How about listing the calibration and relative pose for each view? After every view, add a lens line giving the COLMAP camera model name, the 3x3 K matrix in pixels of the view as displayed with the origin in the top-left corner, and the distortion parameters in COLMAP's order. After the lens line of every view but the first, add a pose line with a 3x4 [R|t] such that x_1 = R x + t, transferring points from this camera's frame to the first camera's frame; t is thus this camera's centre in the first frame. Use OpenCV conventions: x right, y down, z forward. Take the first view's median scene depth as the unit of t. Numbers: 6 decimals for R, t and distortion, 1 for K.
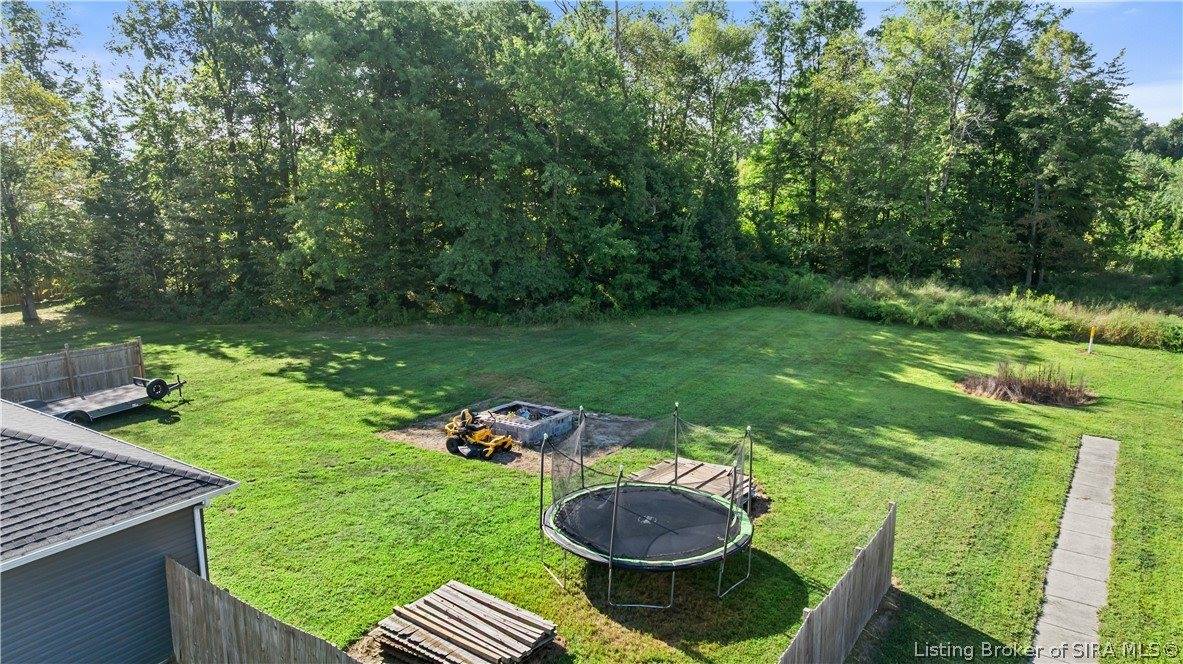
lens RADIAL K [[800.4, 0, 591.5], [0, 800.4, 332.0], [0, 0, 1]] dist [-0.001655, -0.001263]
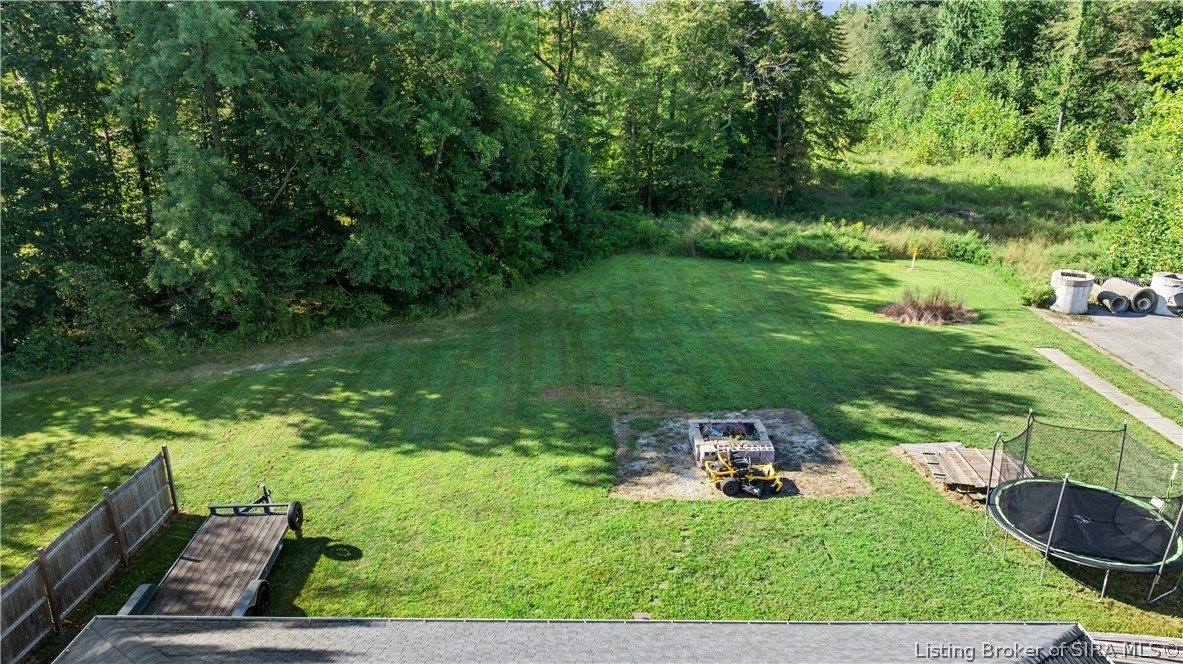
lens RADIAL K [[800.4, 0, 591.5], [0, 800.4, 332.0], [0, 0, 1]] dist [-0.001655, -0.001263]
pose [[0.848095, -0.170611, 0.501624, -0.433576], [0.109205, 0.982698, 0.149599, -0.114025], [-0.518467, -0.072094, 0.852053, 0.168072]]
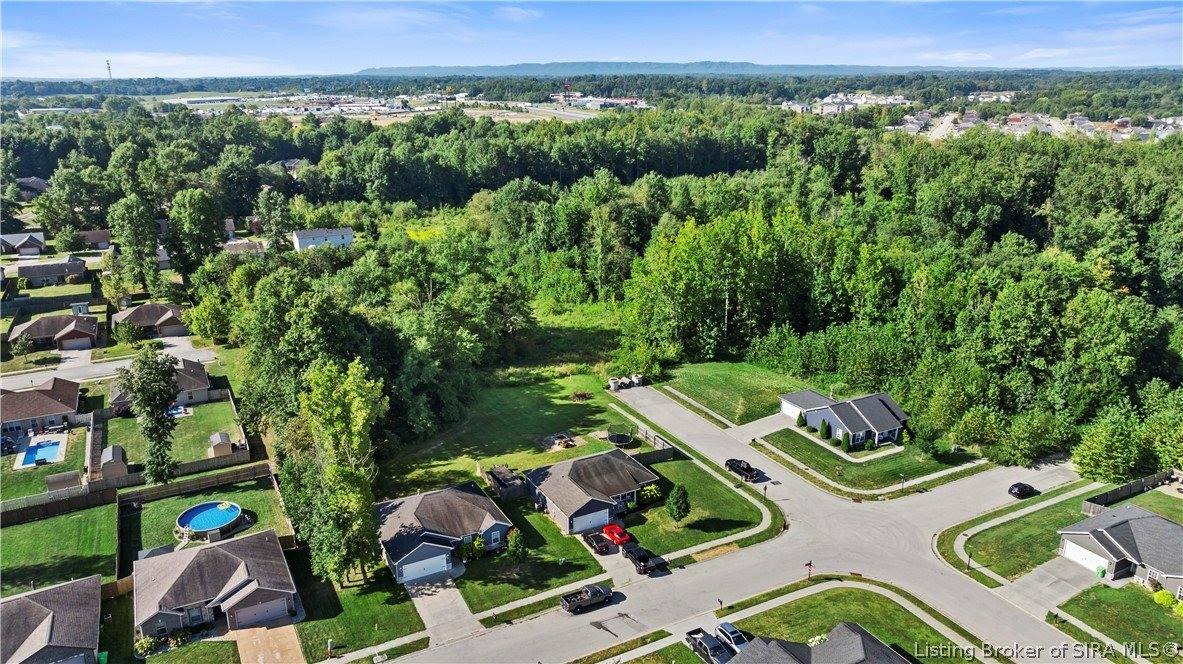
lens RADIAL K [[800.4, 0, 591.5], [0, 800.4, 332.0], [0, 0, 1]] dist [-0.001655, -0.001263]
pose [[0.472597, -0.253779, 0.843948, -2.587285], [0.175550, 0.965558, 0.192042, -0.936284], [-0.863617, 0.057397, 0.500871, -1.102963]]
